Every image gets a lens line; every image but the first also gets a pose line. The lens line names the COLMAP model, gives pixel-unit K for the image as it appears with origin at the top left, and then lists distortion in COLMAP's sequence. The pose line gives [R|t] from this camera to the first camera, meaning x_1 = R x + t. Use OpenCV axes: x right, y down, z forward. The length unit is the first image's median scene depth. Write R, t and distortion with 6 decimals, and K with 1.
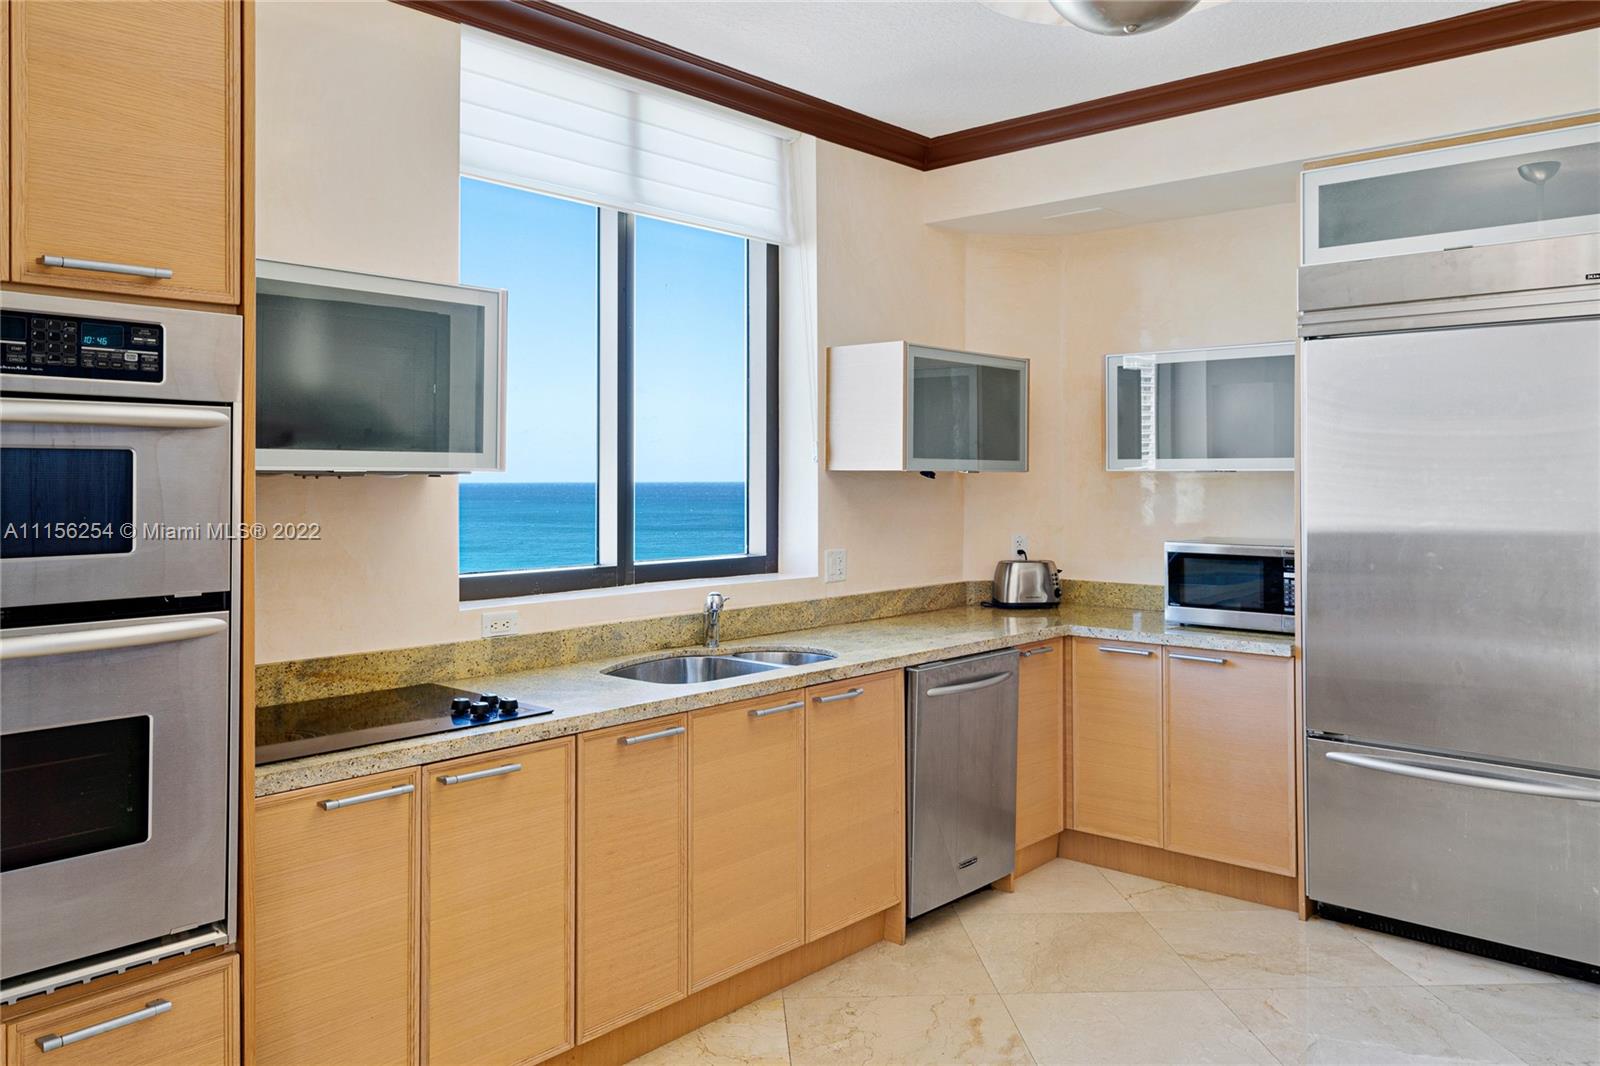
lens RADIAL K [[1192.6, 0, 788.1], [0, 1192.6, 475.7], [0, 0, 1]] dist [0.011316, -0.001107]
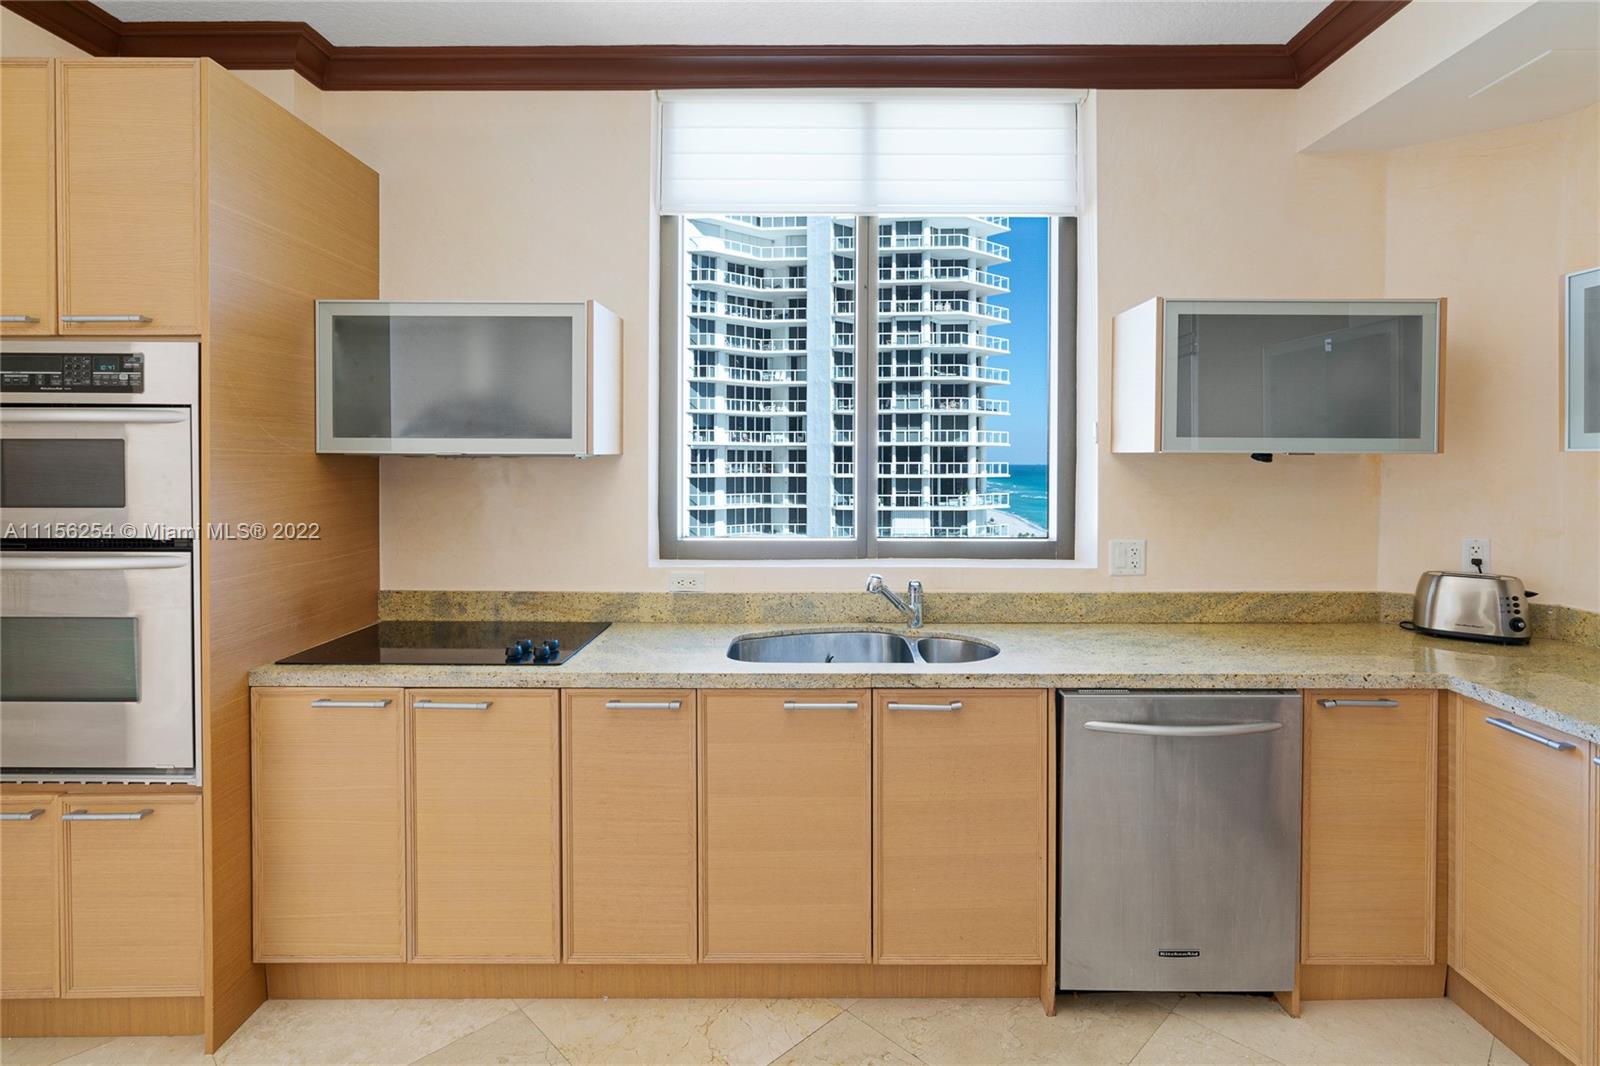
lens RADIAL K [[799.8, 0, 811.1], [0, 799.8, 470.5], [0, 0, 1]] dist [-0.012527, 0.009106]
pose [[0.668661, 0.011130, -0.743484, 0.409905], [-0.001562, 0.999907, 0.013564, 0.001419], [0.743566, -0.007909, 0.668616, 0.520256]]
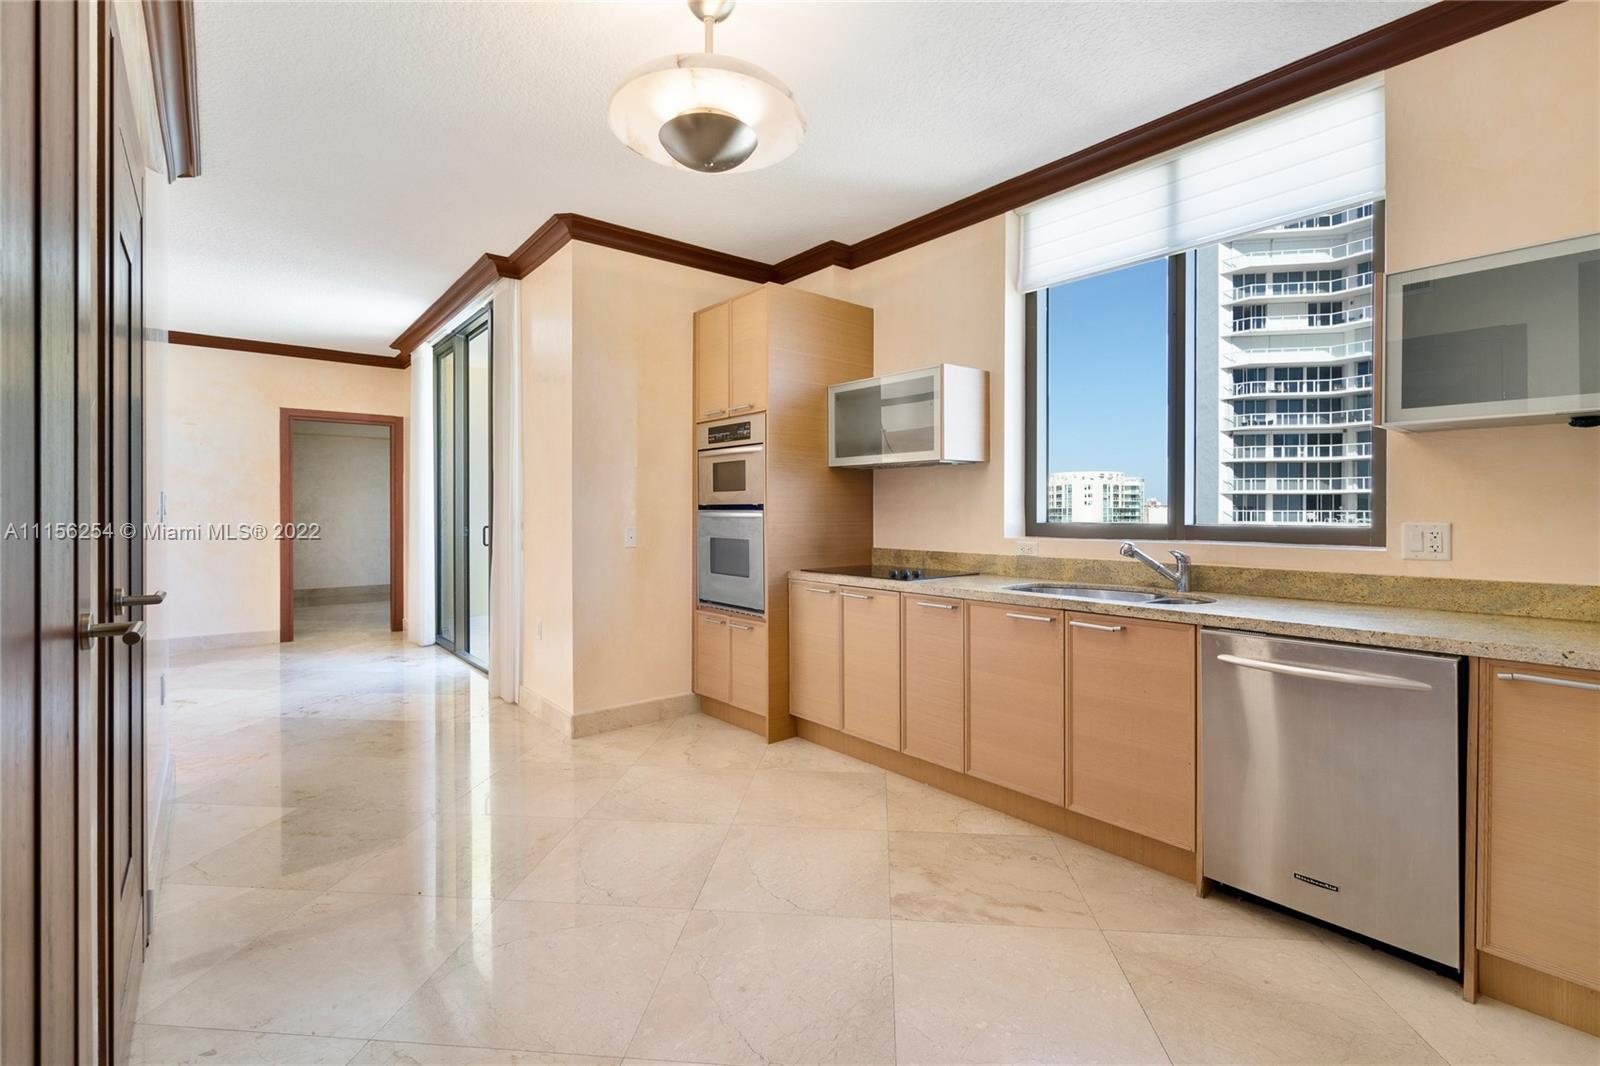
lens RADIAL K [[730.0, 0, 811.1], [0, 730.0, 514.5], [0, 0, 1]] dist [-0.002337, 0.000306]
pose [[-0.137886, 0.005903, -0.990431, 0.781898], [0.001949, 0.999982, 0.005688, 0.064230], [0.990446, -0.001146, -0.137895, 0.784271]]
